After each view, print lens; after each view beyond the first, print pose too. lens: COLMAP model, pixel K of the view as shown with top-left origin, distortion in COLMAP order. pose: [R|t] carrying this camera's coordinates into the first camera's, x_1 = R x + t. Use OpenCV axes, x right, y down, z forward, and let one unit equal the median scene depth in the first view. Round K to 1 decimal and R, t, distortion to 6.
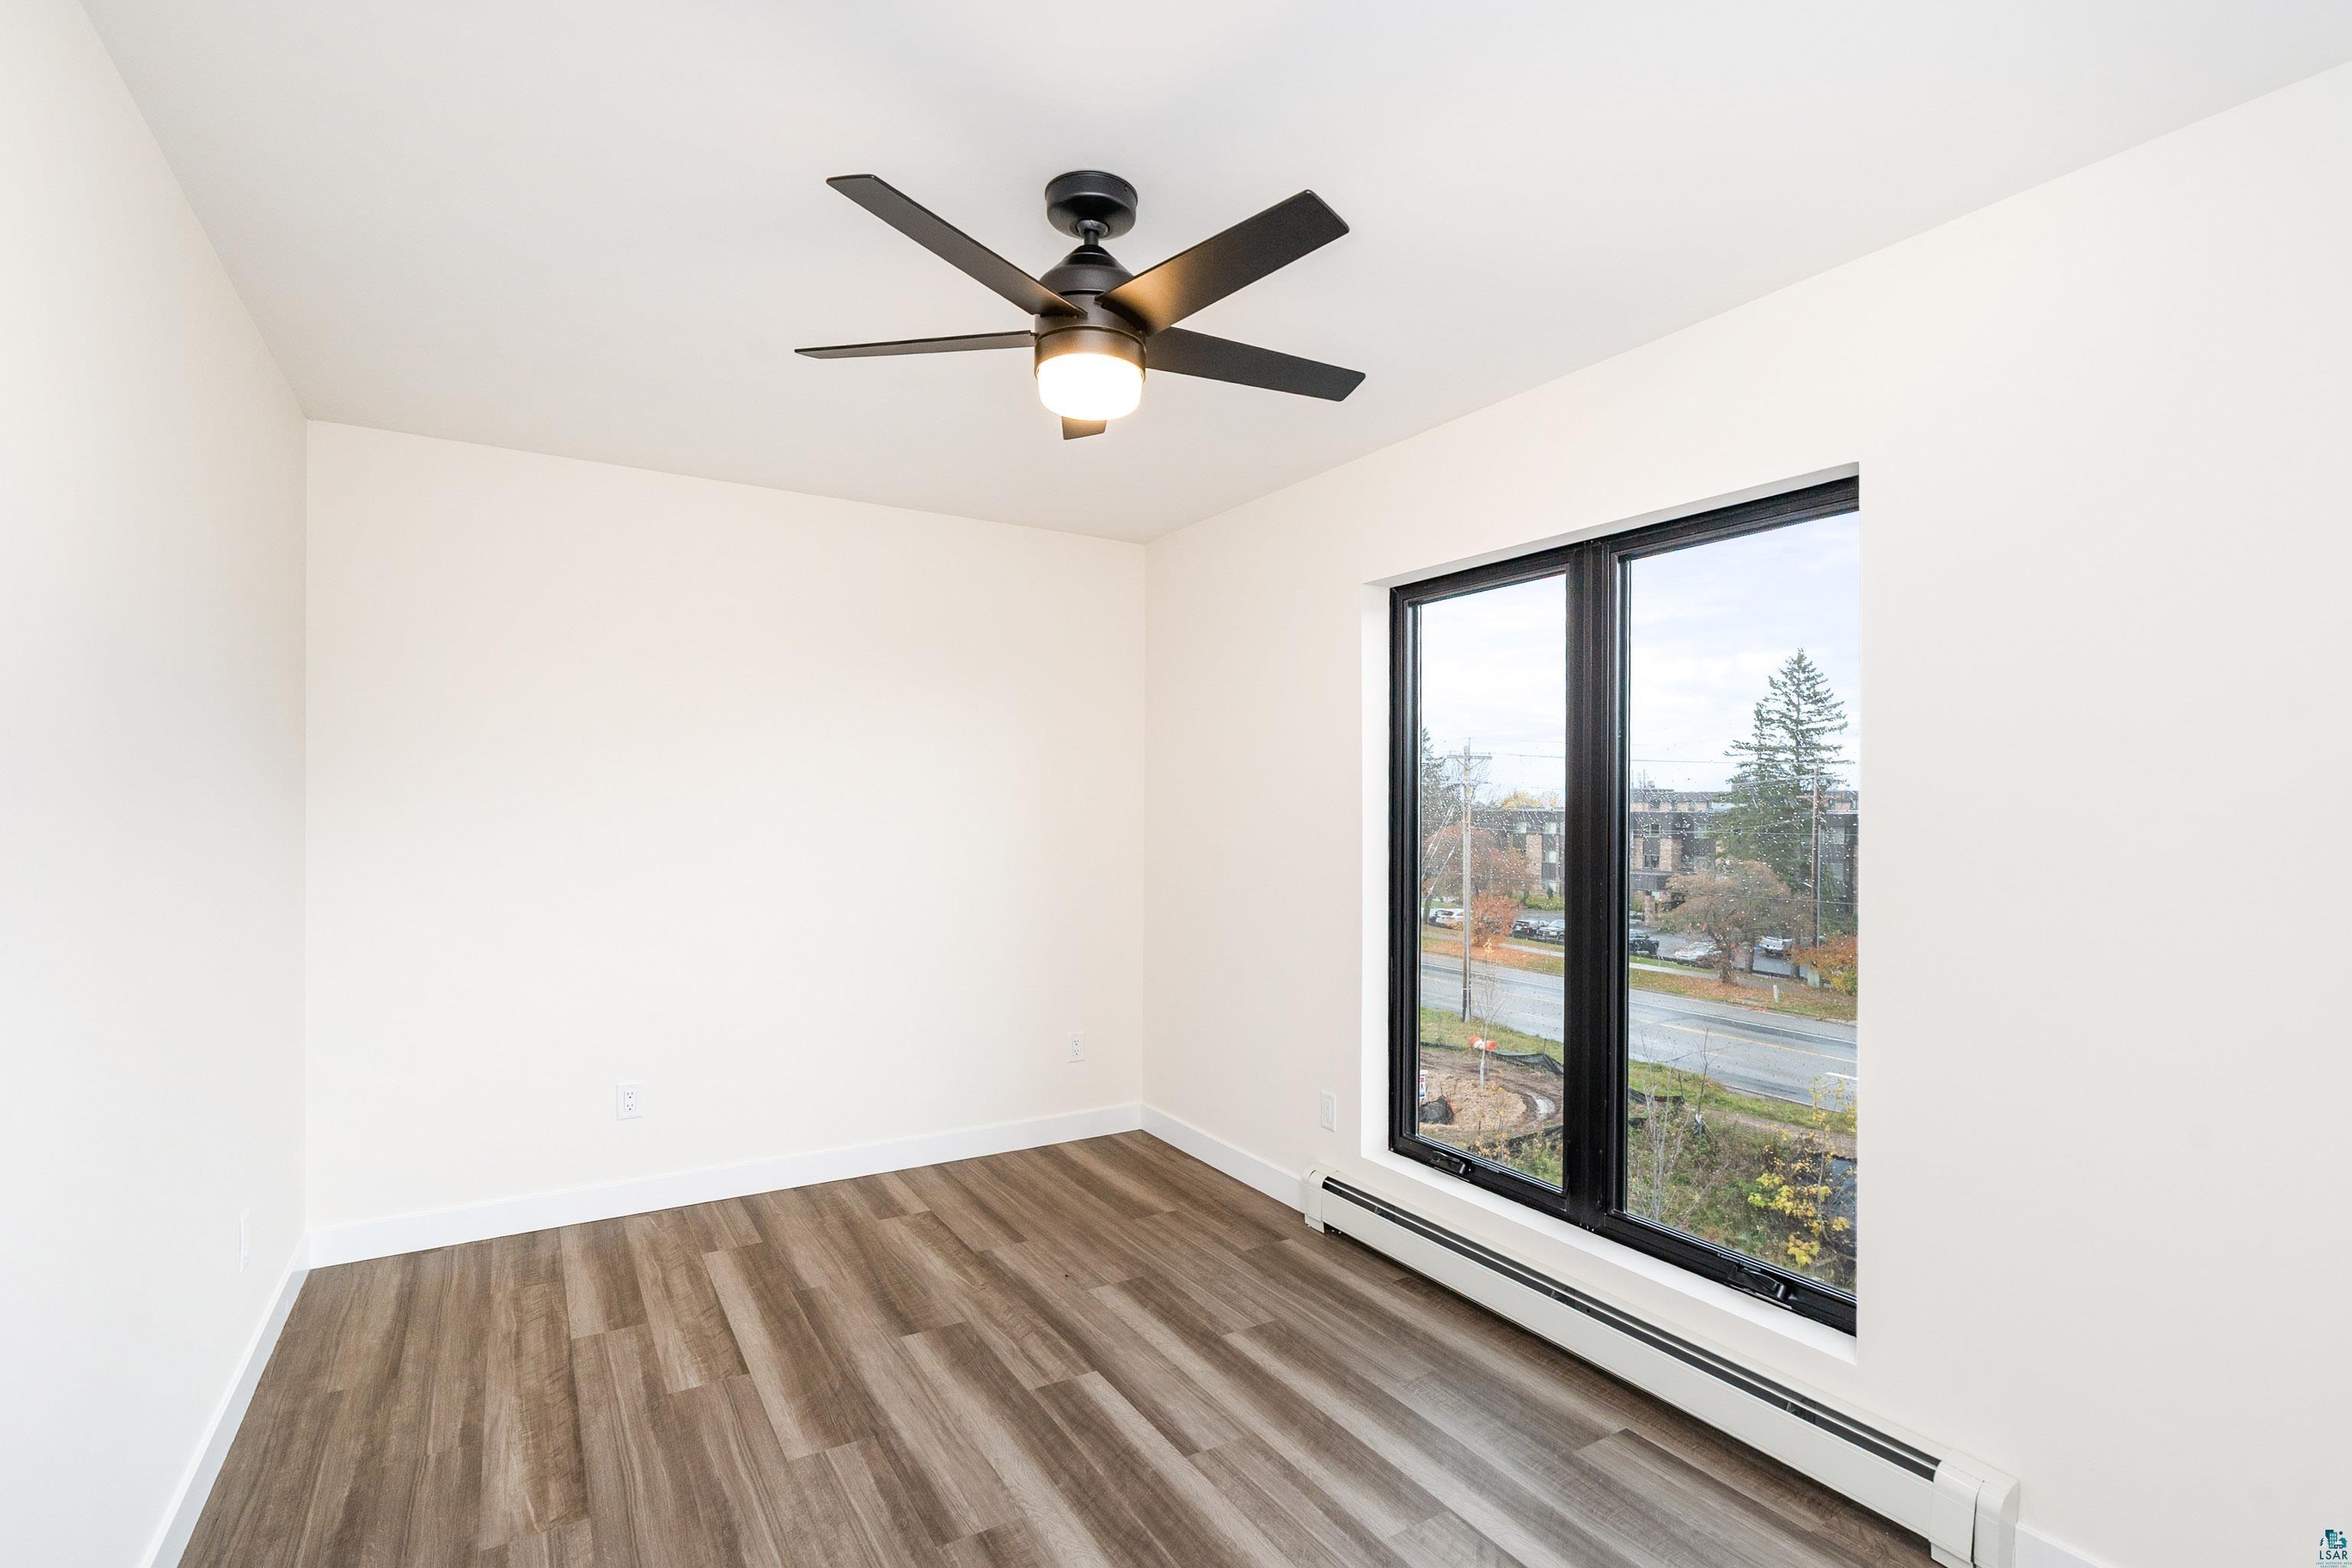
lens RADIAL K [[1091.6, 0, 1186.5], [0, 1091.6, 821.1], [0, 0, 1]] dist [-0.004189, 0.000316]
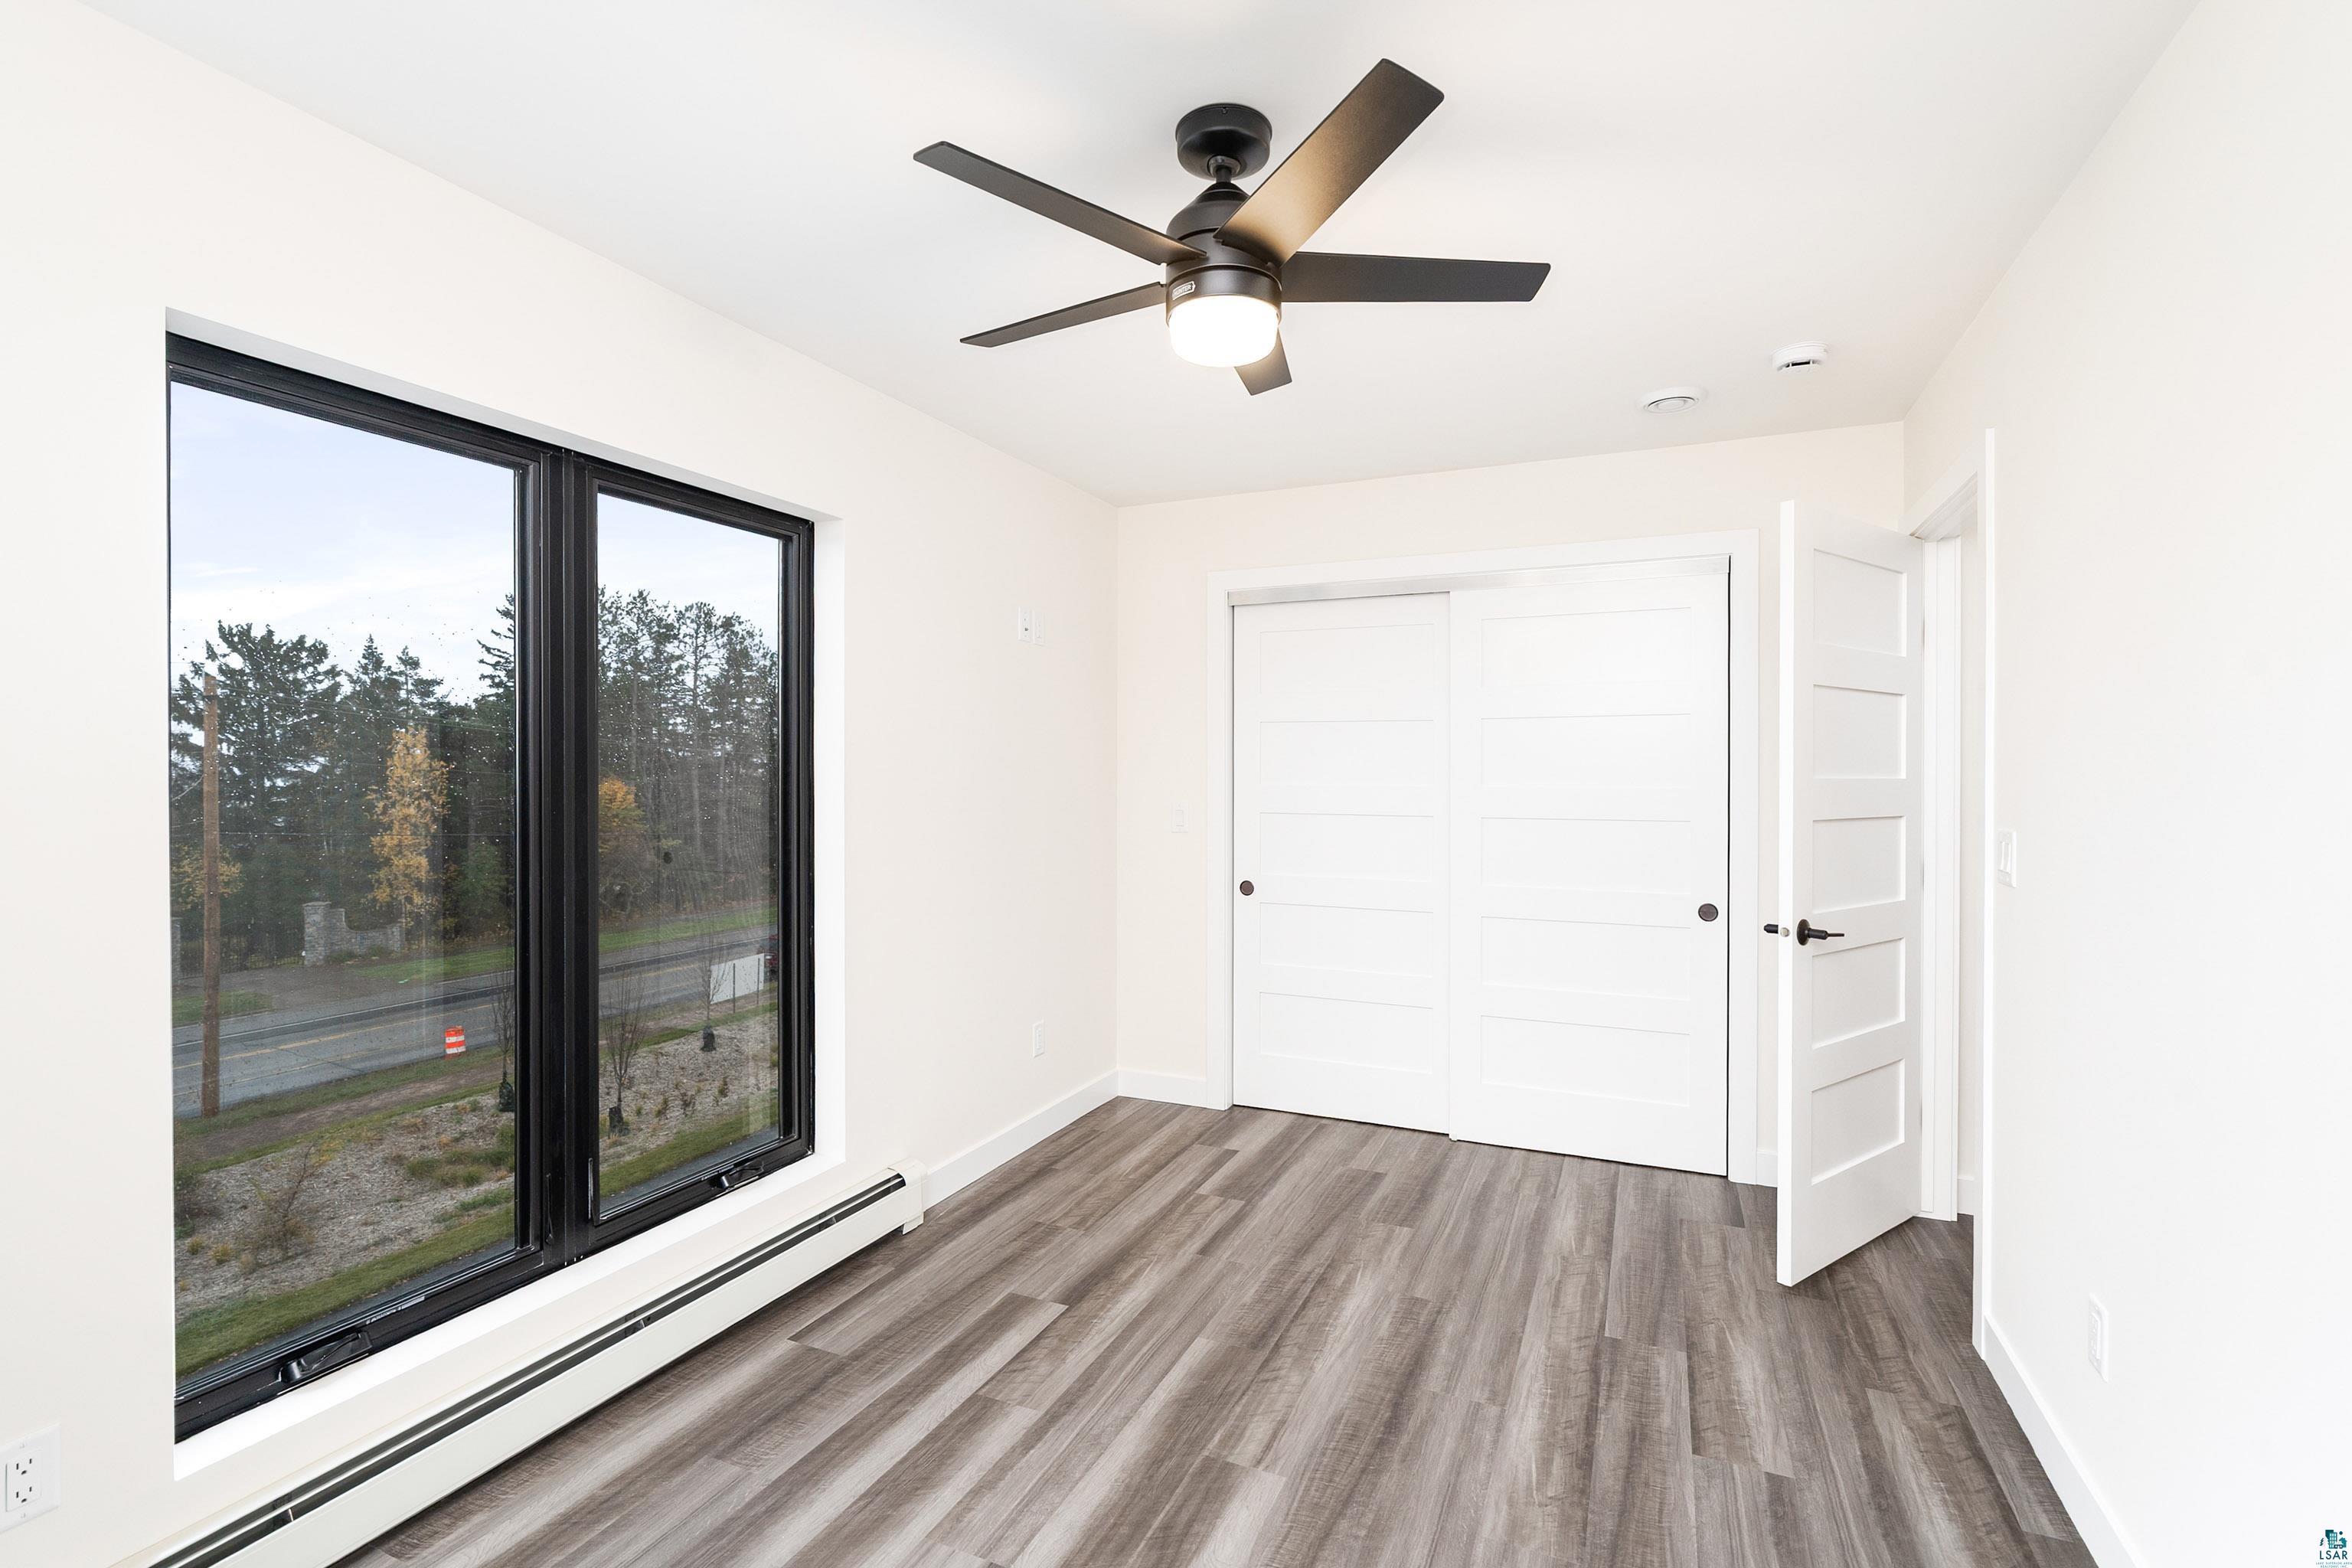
lens RADIAL K [[1071.4, 0, 1168.2], [0, 1071.4, 776.2], [0, 0, 1]] dist [-0.000298, 0.000557]
pose [[-0.561901, -0.014651, 0.827074, -0.615870], [-0.002030, 0.999865, 0.016333, -0.022527], [-0.827202, 0.007499, -0.561855, 1.142935]]
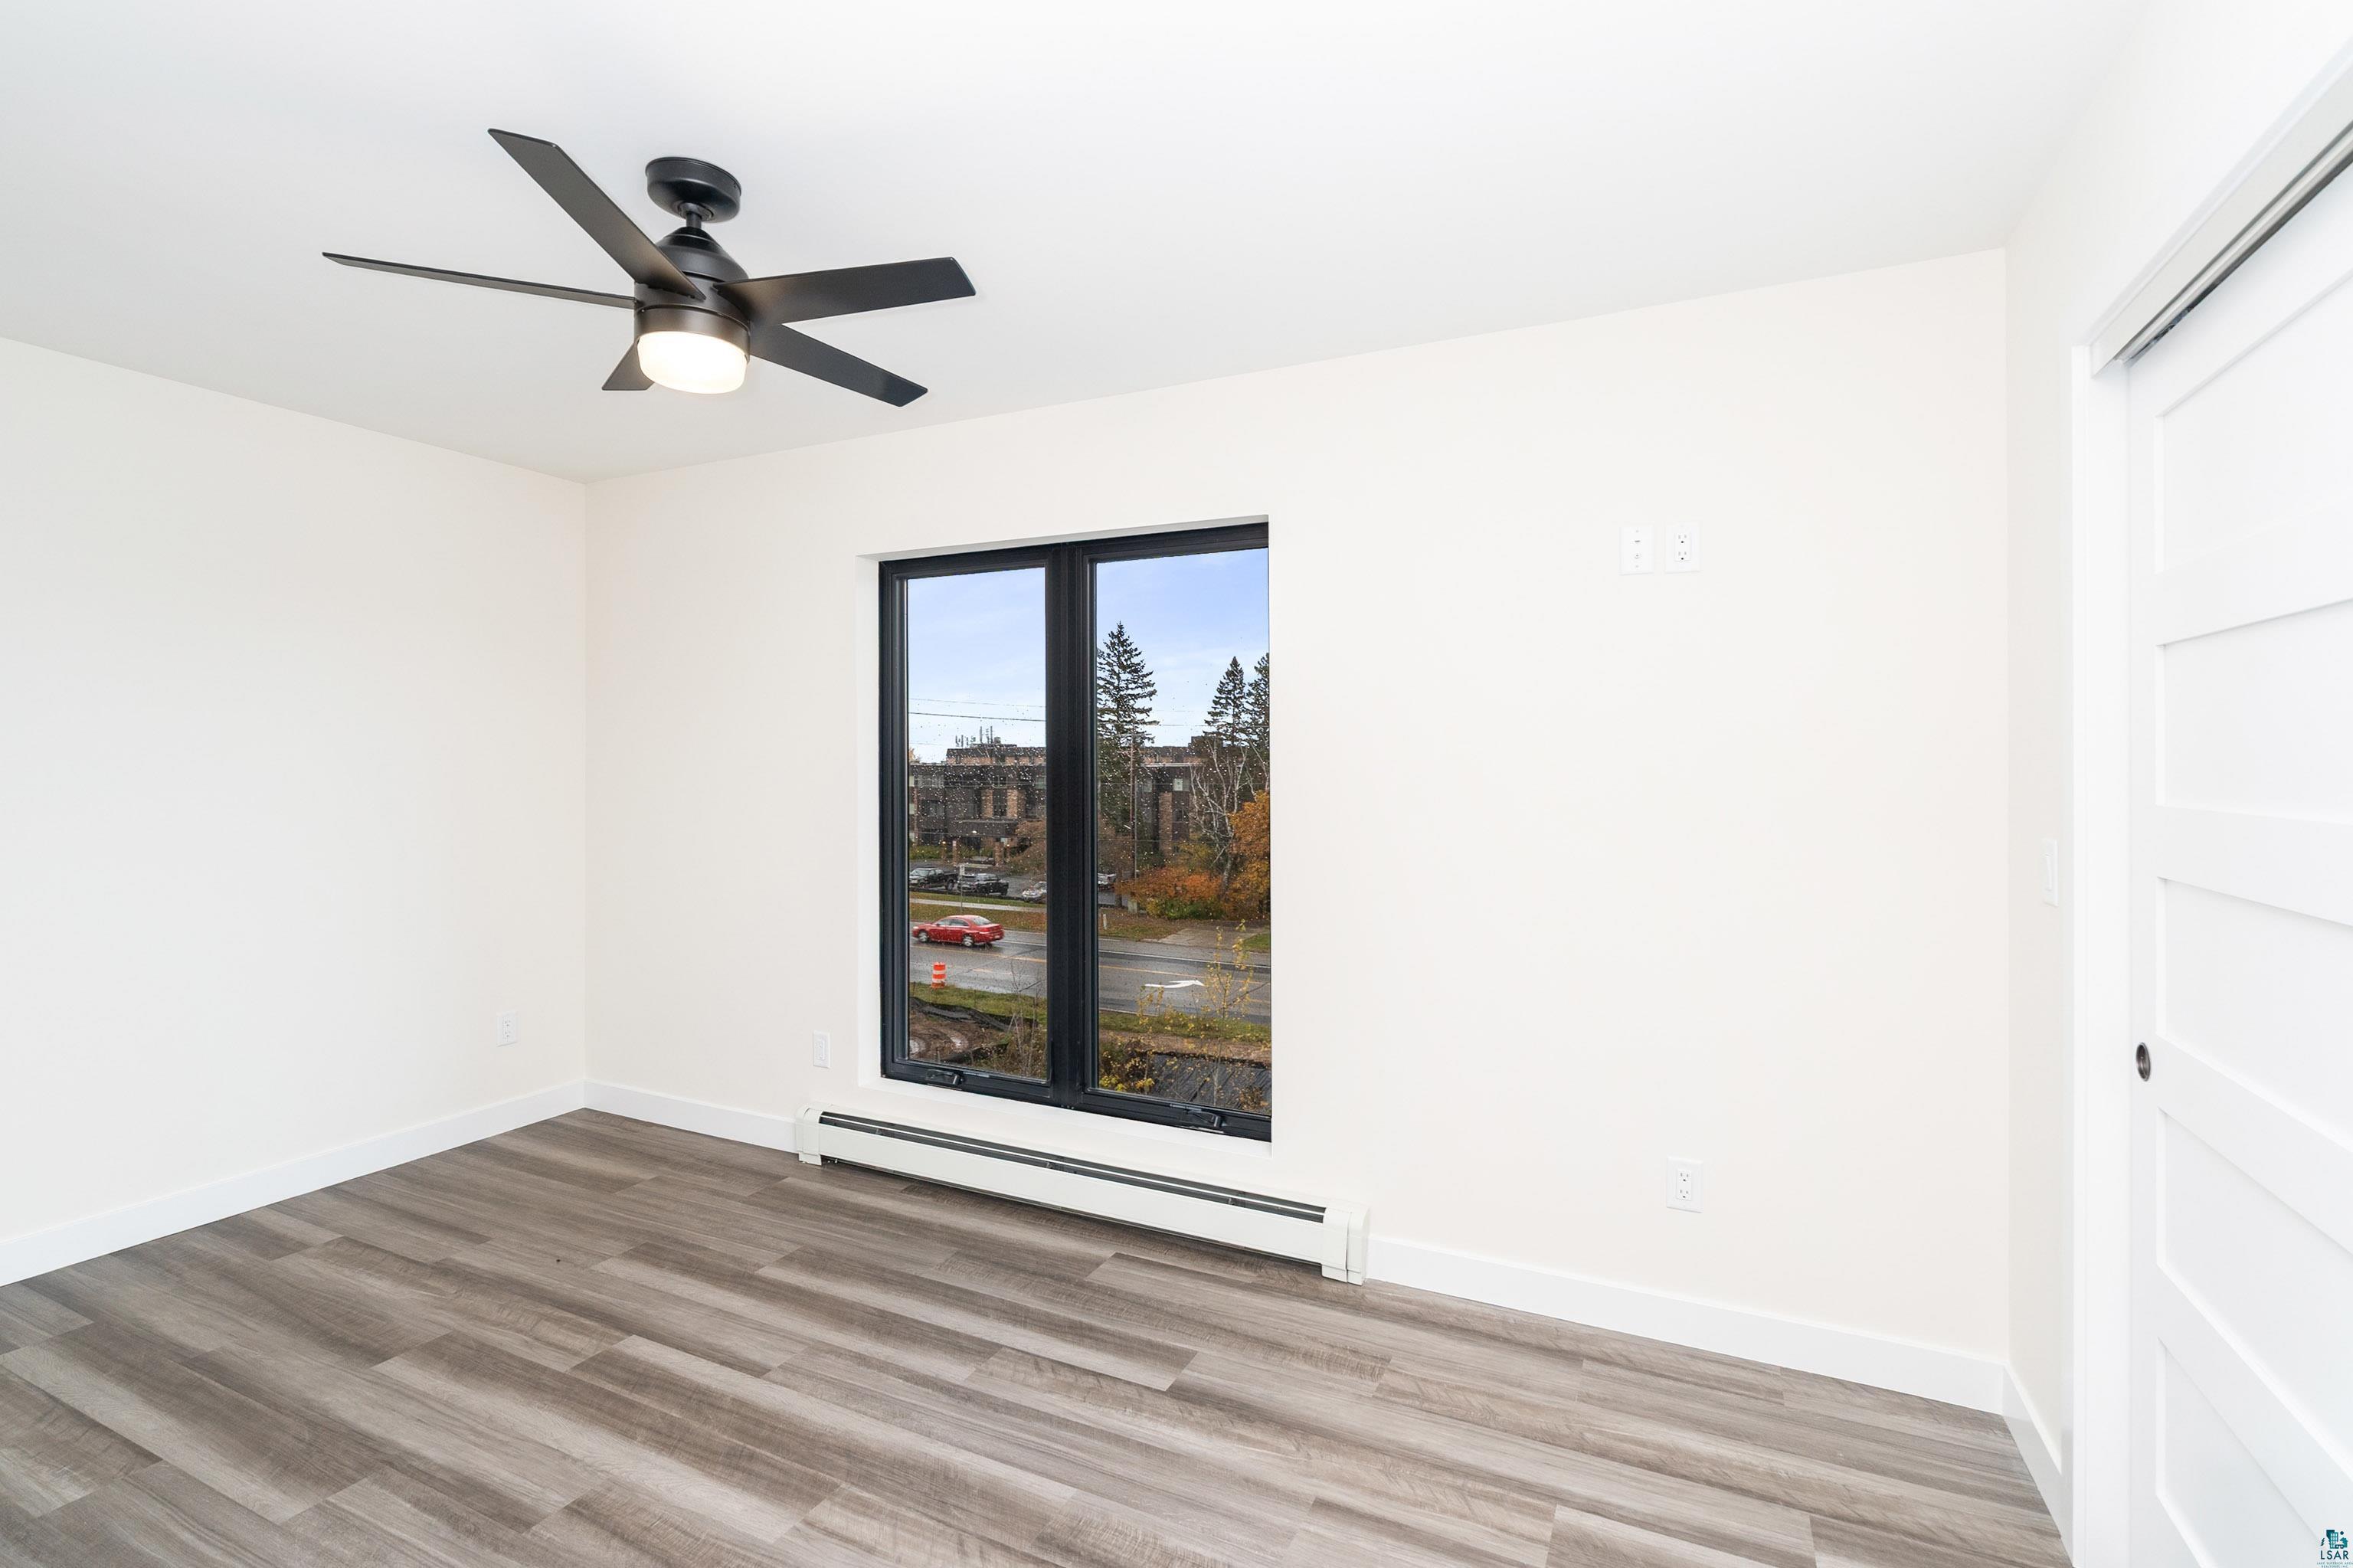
lens RADIAL K [[1071.9, 0, 1168.7], [0, 1071.9, 776.2], [0, 0, 1]] dist [-0.000298, 0.000557]
pose [[0.847125, -0.011309, 0.531274, -0.178440], [0.011036, 0.999932, 0.003687, 0.000152], [-0.531280, 0.002740, 0.847192, -0.079428]]
